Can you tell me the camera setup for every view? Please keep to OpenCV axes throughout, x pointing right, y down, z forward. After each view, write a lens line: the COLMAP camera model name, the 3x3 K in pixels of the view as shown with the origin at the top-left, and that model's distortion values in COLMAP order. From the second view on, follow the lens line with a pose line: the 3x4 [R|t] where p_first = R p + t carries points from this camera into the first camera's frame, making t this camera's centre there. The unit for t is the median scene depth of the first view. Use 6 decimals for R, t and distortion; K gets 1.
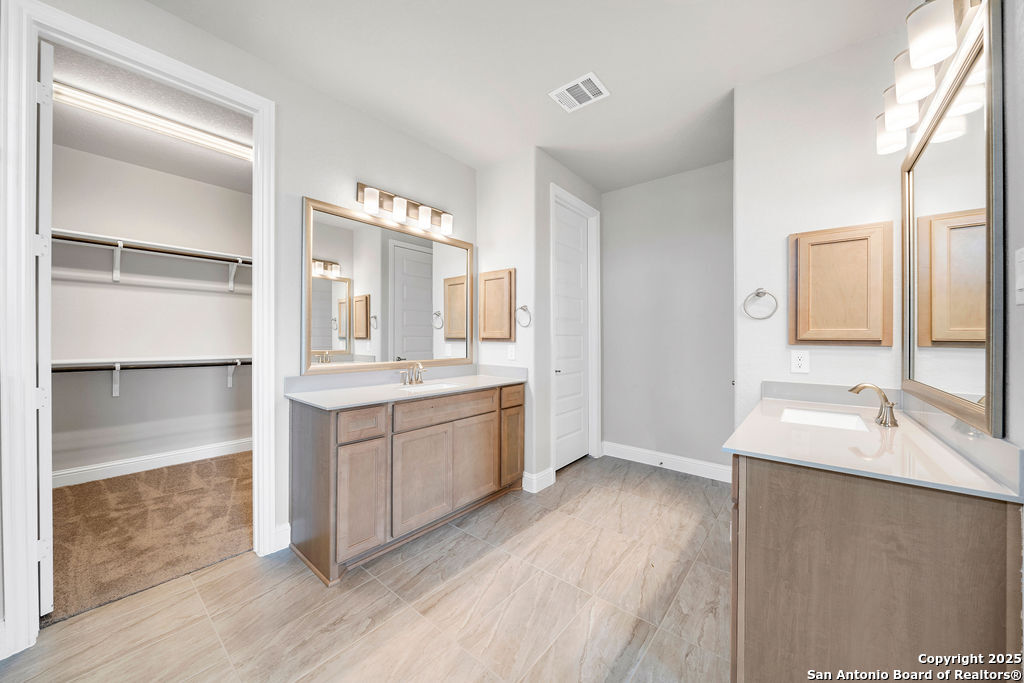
lens RADIAL K [[361.2, 0, 512.0], [0, 361.2, 341.5], [0, 0, 1]] dist [-0.008869, -0.000019]
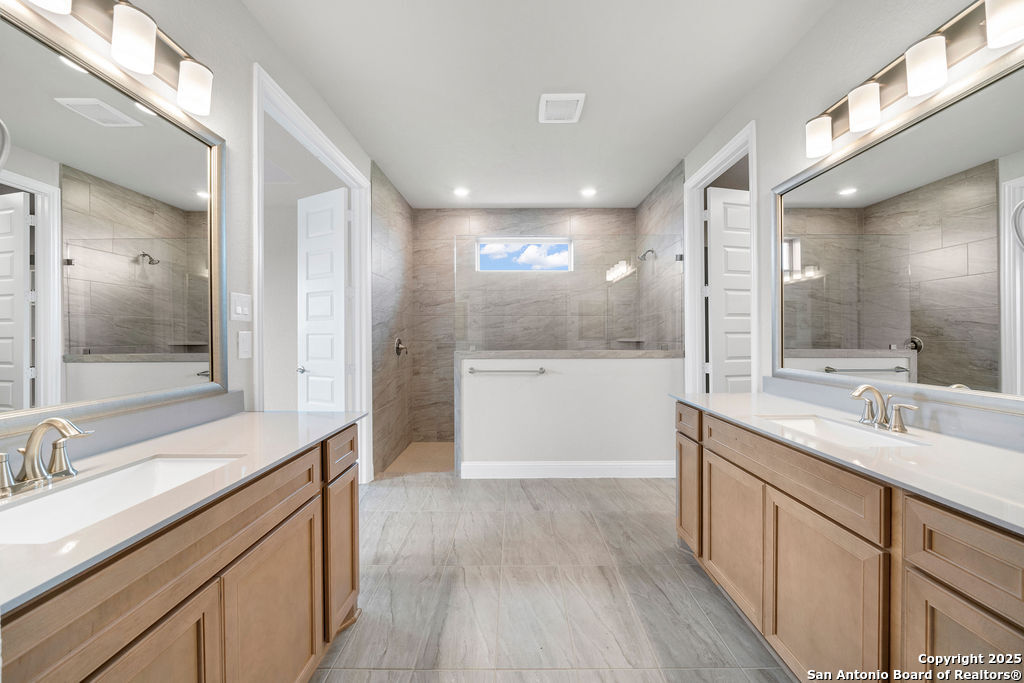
lens RADIAL K [[365.1, 0, 512.0], [0, 365.1, 341.5], [0, 0, 1]] dist [-0.000075, 0.000000]
pose [[-0.776547, 0.005952, -0.630031, 0.482540], [-0.003601, 0.999897, 0.013884, -0.005900], [0.630049, 0.013050, -0.776446, 1.136447]]
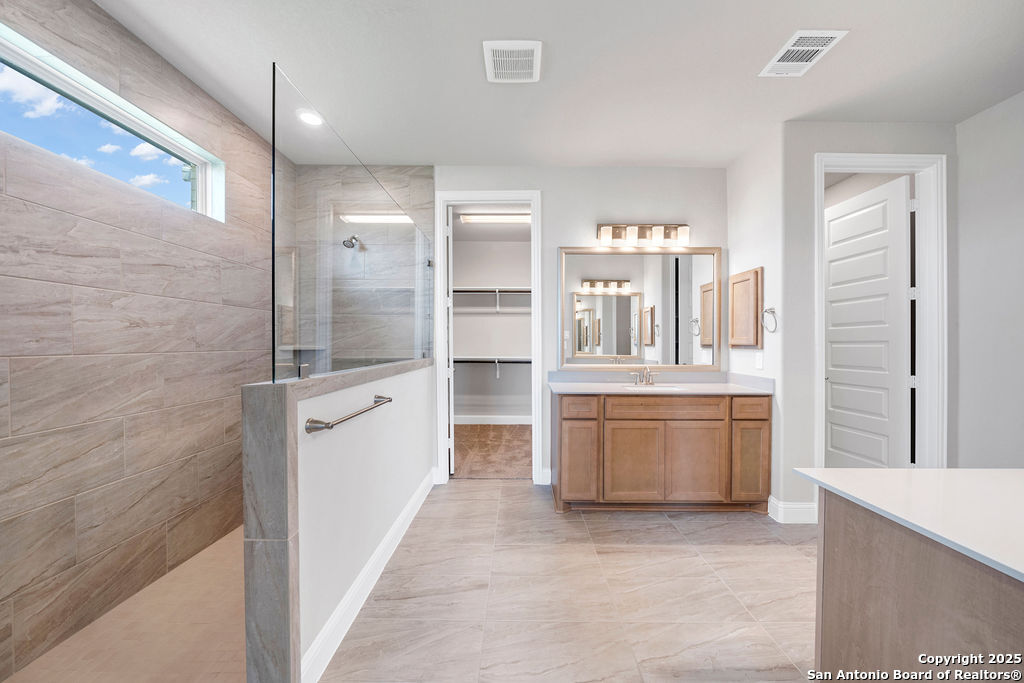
lens RADIAL K [[358.7, 0, 517.3], [0, 358.7, 356.5], [0, 0, 1]] dist [-0.014687, 0.000050]
pose [[0.632418, 0.025070, -0.774222, 0.367401], [-0.006414, 0.999611, 0.027130, -0.001001], [0.774601, -0.012191, 0.632333, -0.035600]]
